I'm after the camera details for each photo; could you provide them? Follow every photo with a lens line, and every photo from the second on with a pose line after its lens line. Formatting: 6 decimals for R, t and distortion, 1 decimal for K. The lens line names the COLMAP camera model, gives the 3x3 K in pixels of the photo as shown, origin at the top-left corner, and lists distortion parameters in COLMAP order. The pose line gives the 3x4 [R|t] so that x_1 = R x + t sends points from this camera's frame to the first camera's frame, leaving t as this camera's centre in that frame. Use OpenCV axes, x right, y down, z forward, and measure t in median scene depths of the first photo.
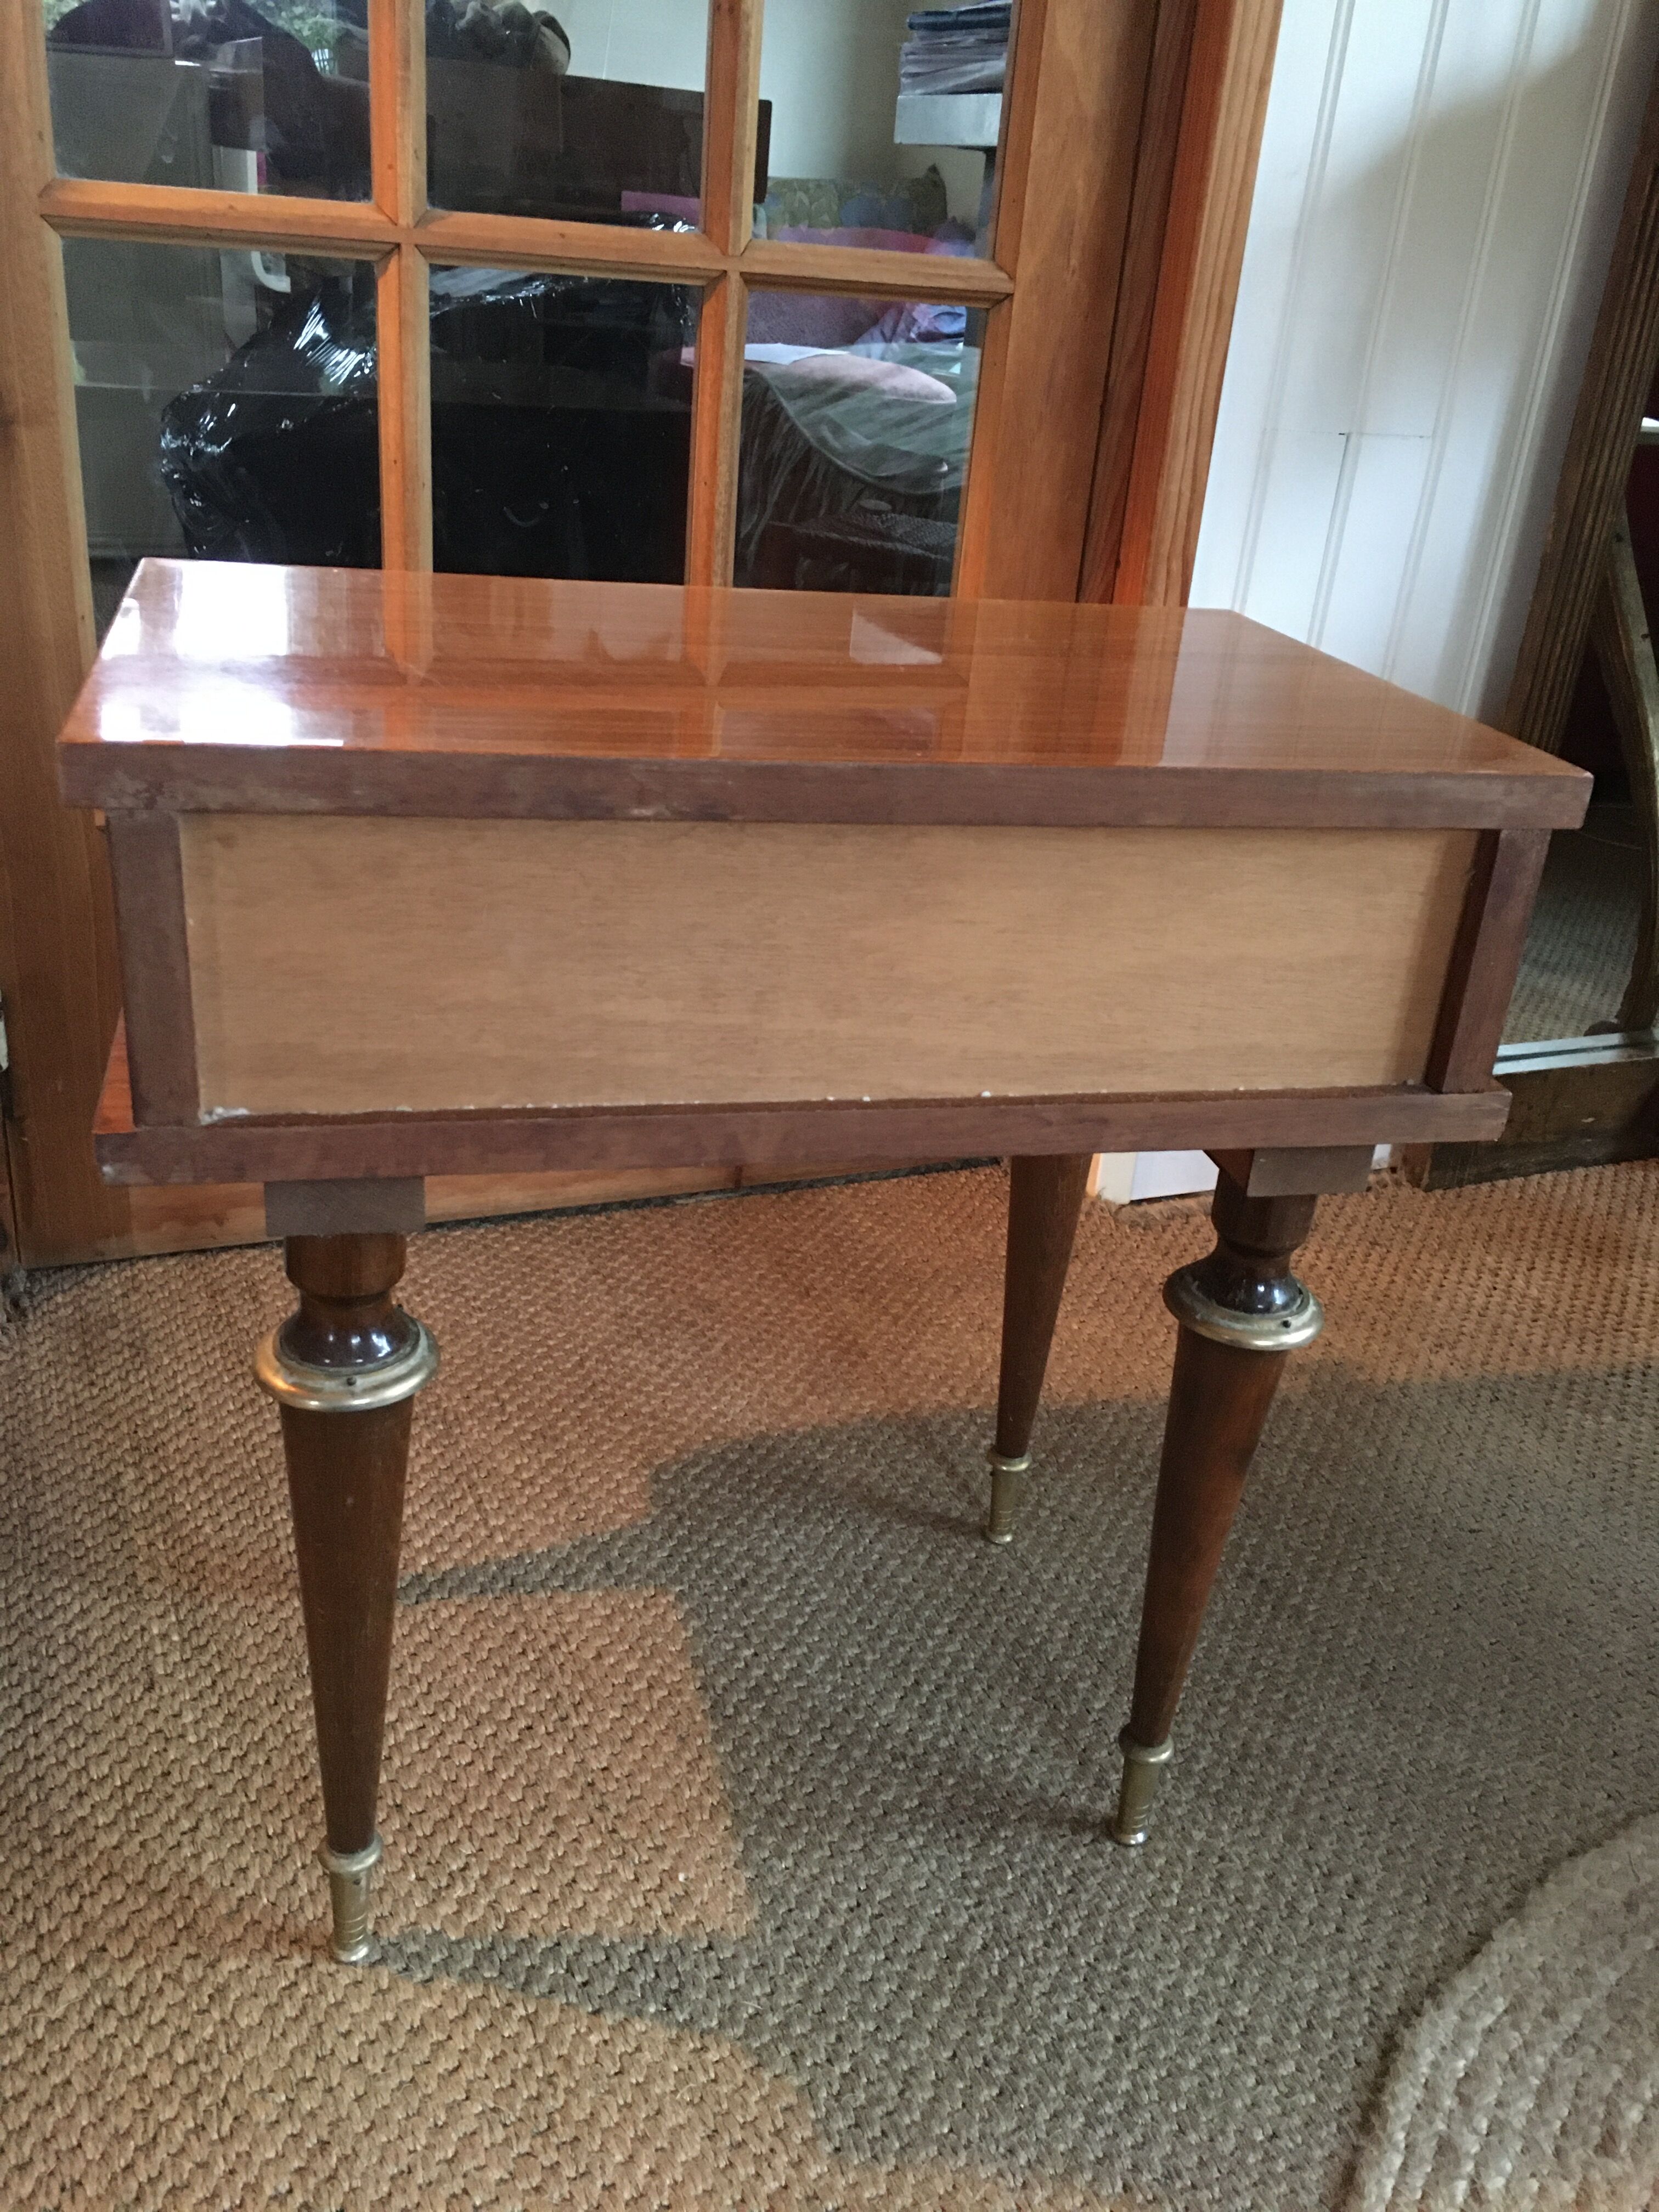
lens RADIAL K [[1892.9, 0, 845.4], [0, 1892.9, 1078.9], [0, 0, 1]] dist [0.084393, -0.121013]
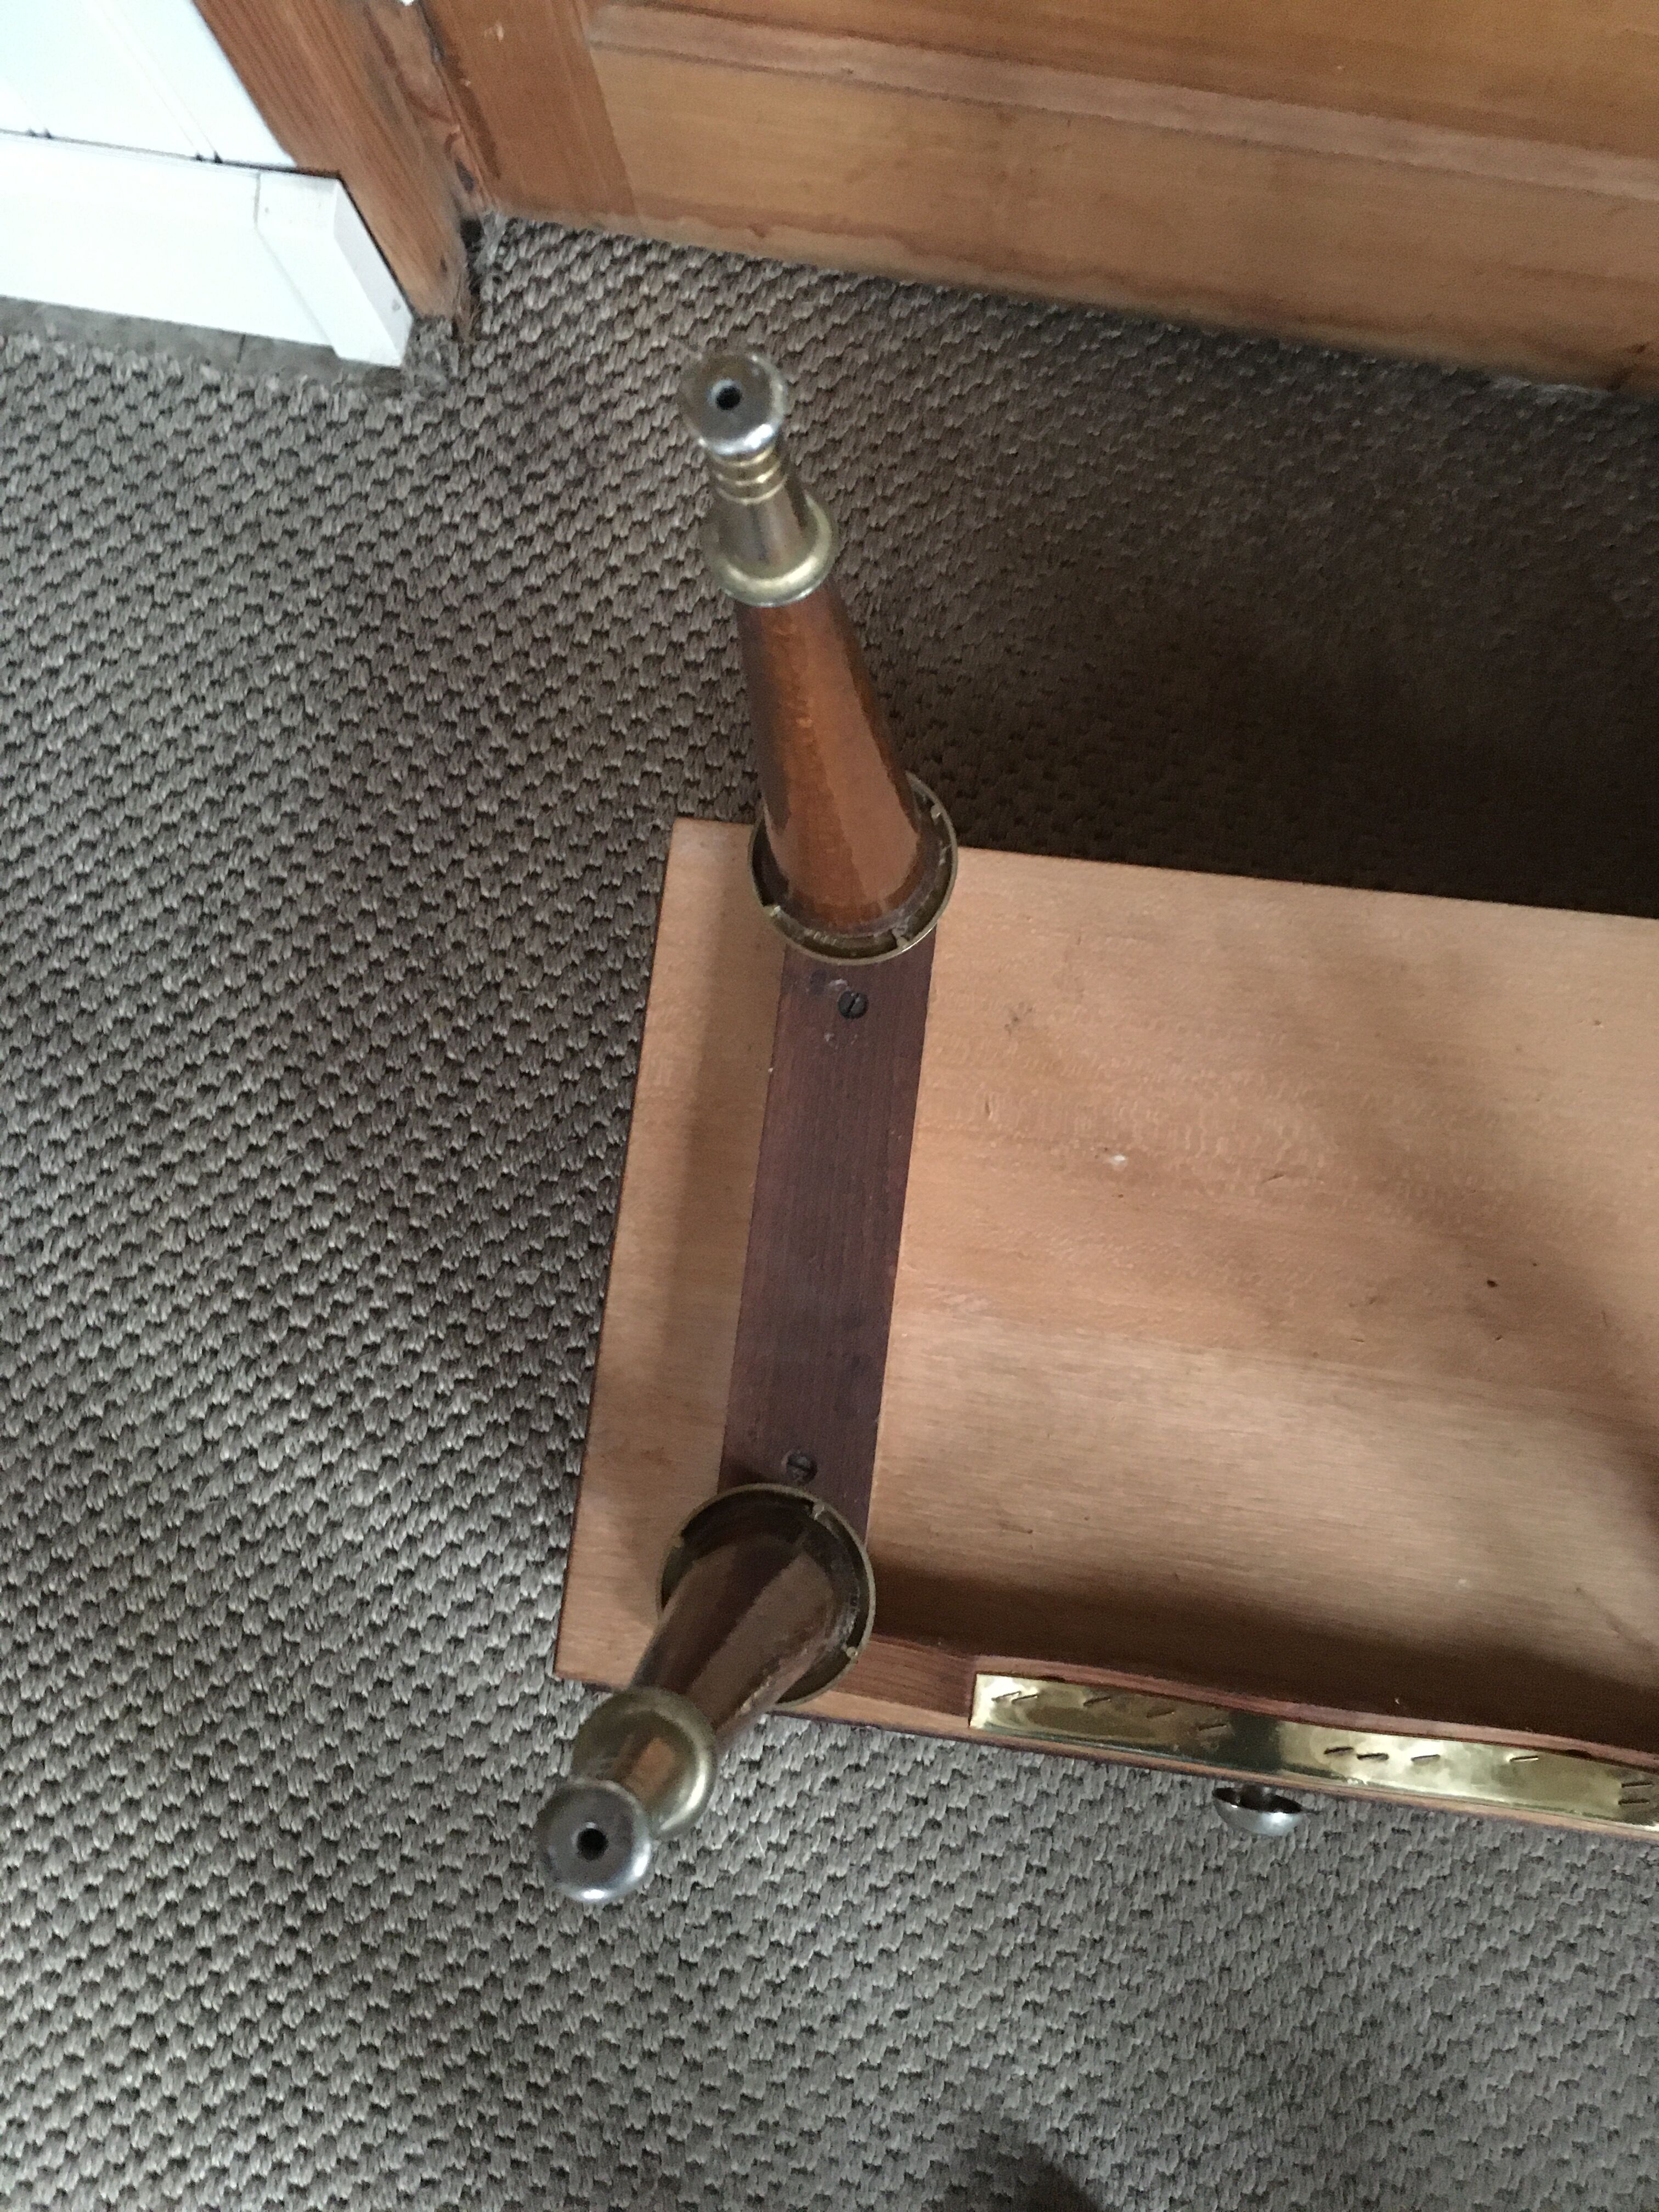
lens RADIAL K [[1892.9, 0, 844.1], [0, 1892.9, 1097.6], [0, 0, 1]] dist [0.084393, -0.121013]
pose [[0.815039, 0.541024, -0.207376, -0.017612], [-0.105192, 0.490133, 0.865277, -0.530325], [0.569777, -0.683420, 0.456388, 0.794271]]
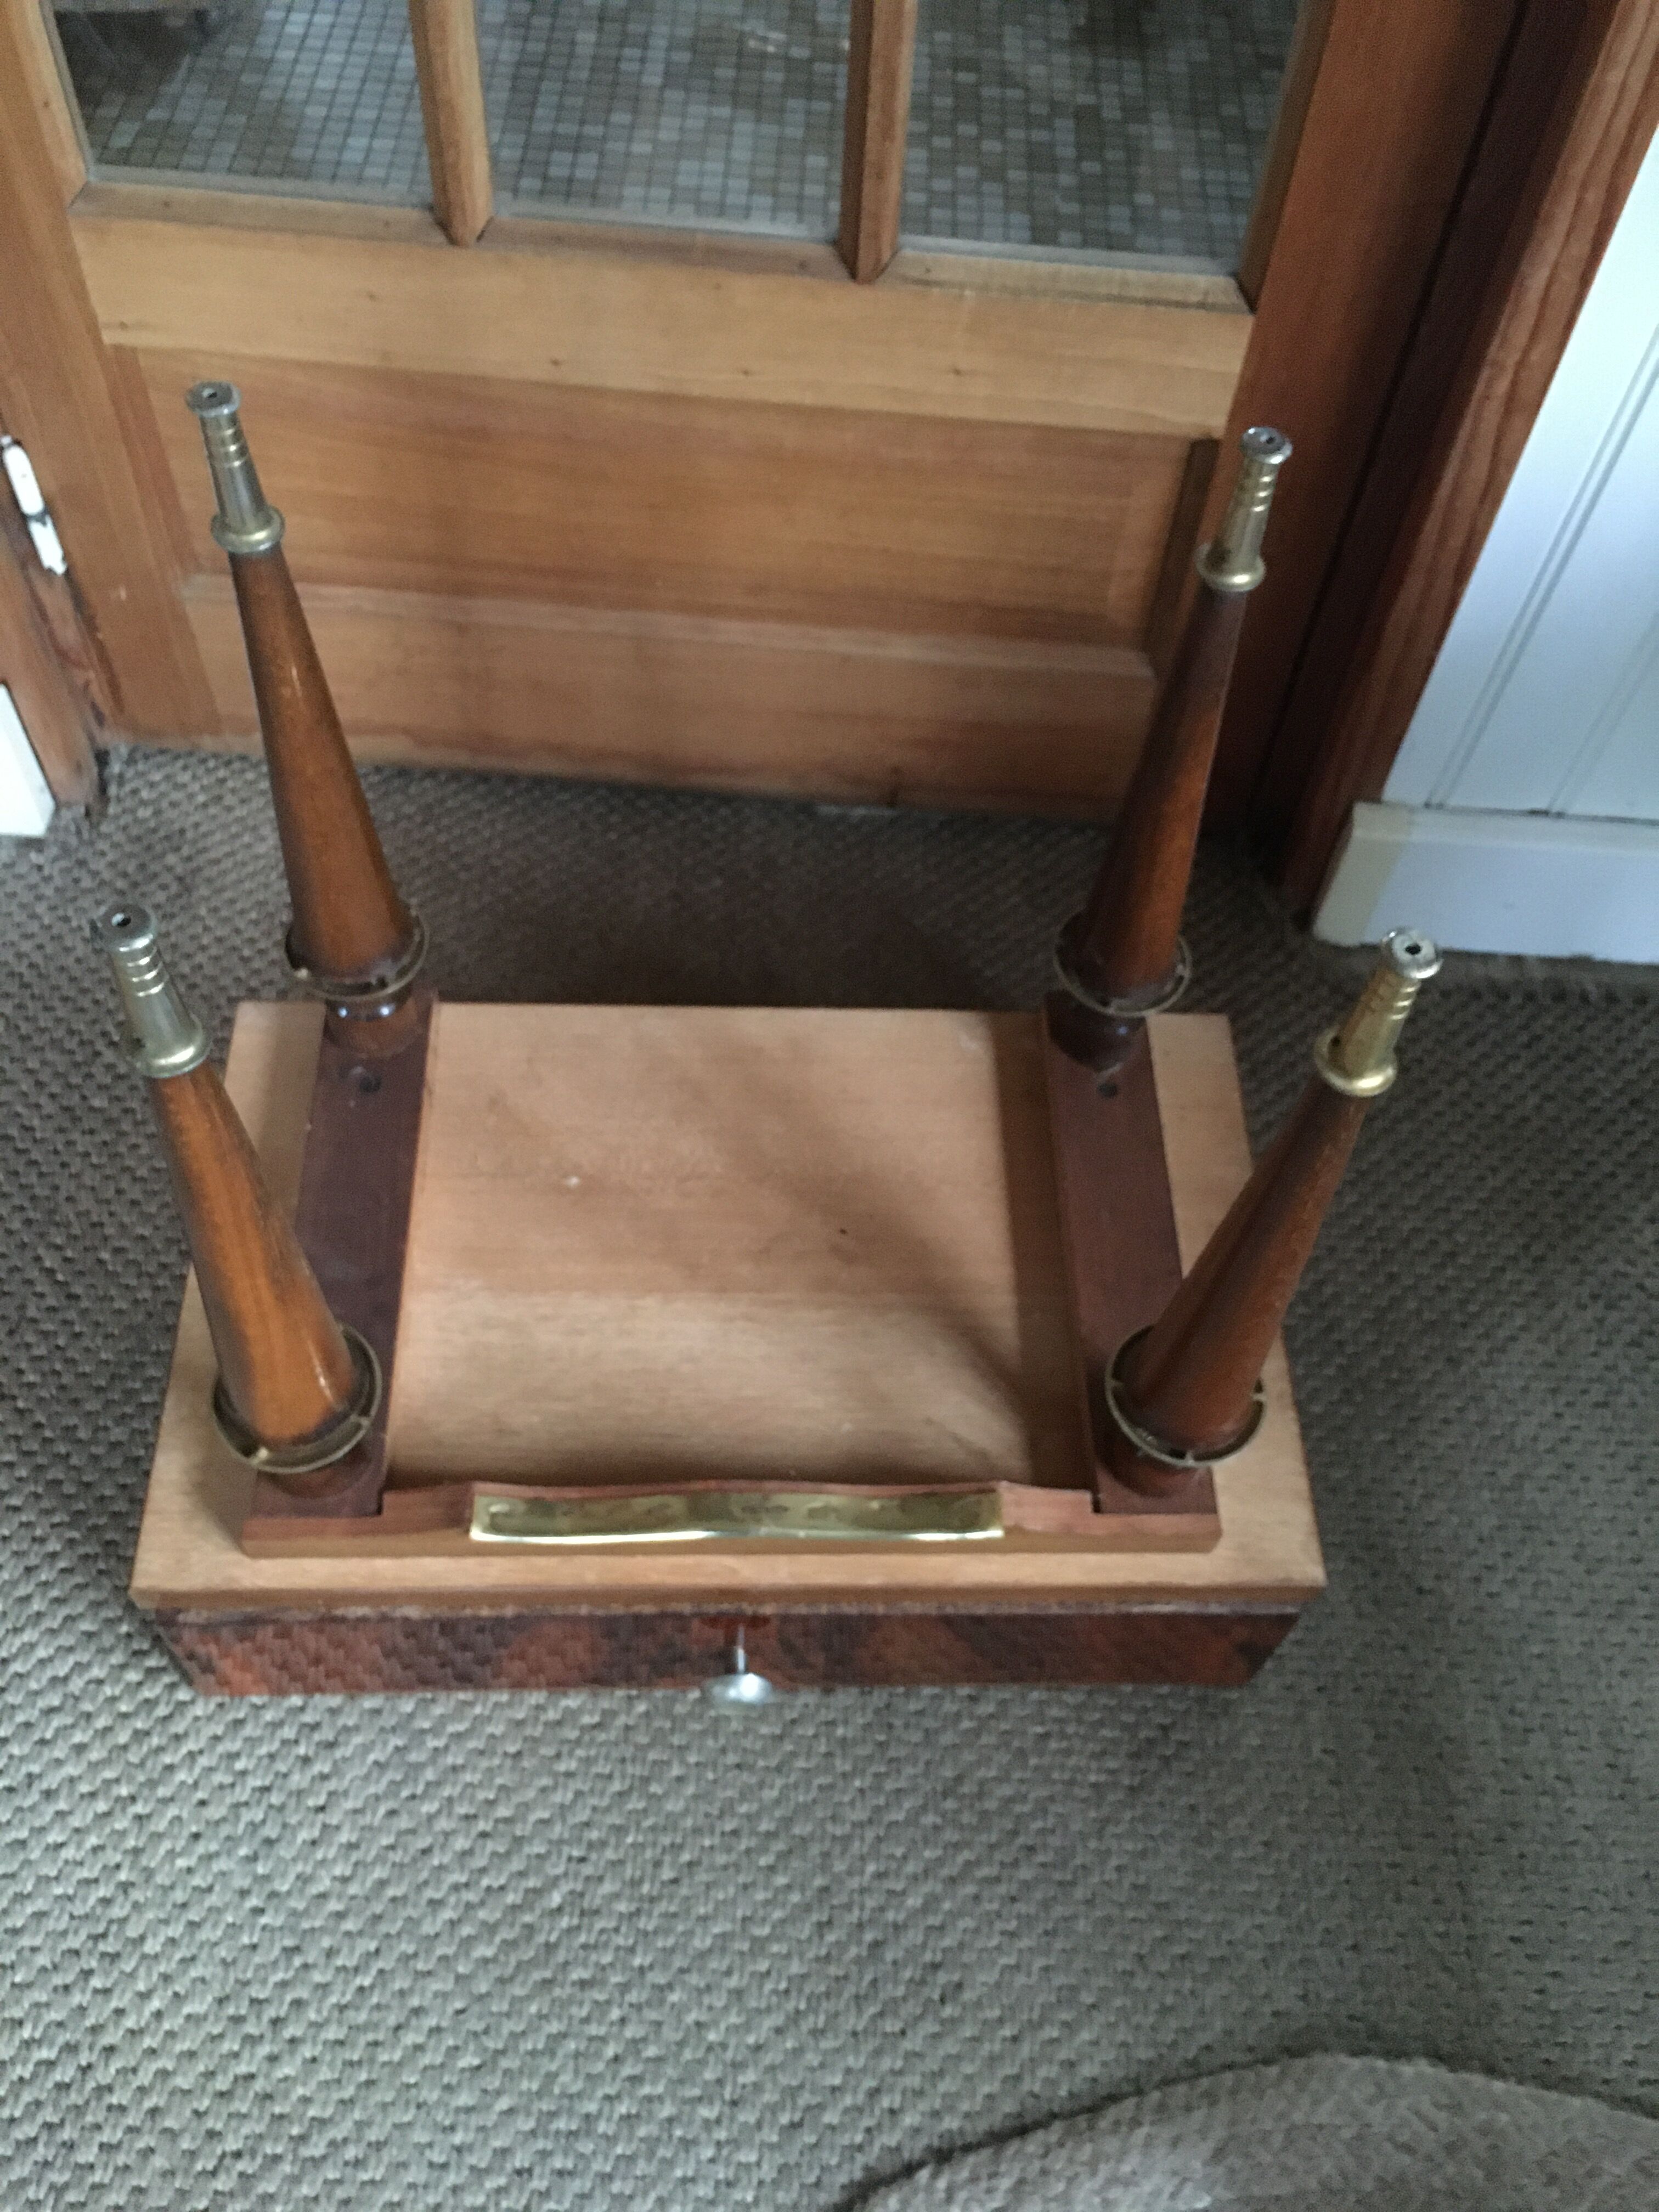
lens RADIAL K [[1892.9, 0, 836.6], [0, 1892.9, 1110.1], [0, 0, 1]] dist [0.084393, -0.121013]
pose [[0.901473, 0.340547, -0.267160, 0.336355], [-0.156555, 0.831980, 0.532260, -0.482988], [0.403531, -0.437992, 0.803321, 0.408837]]
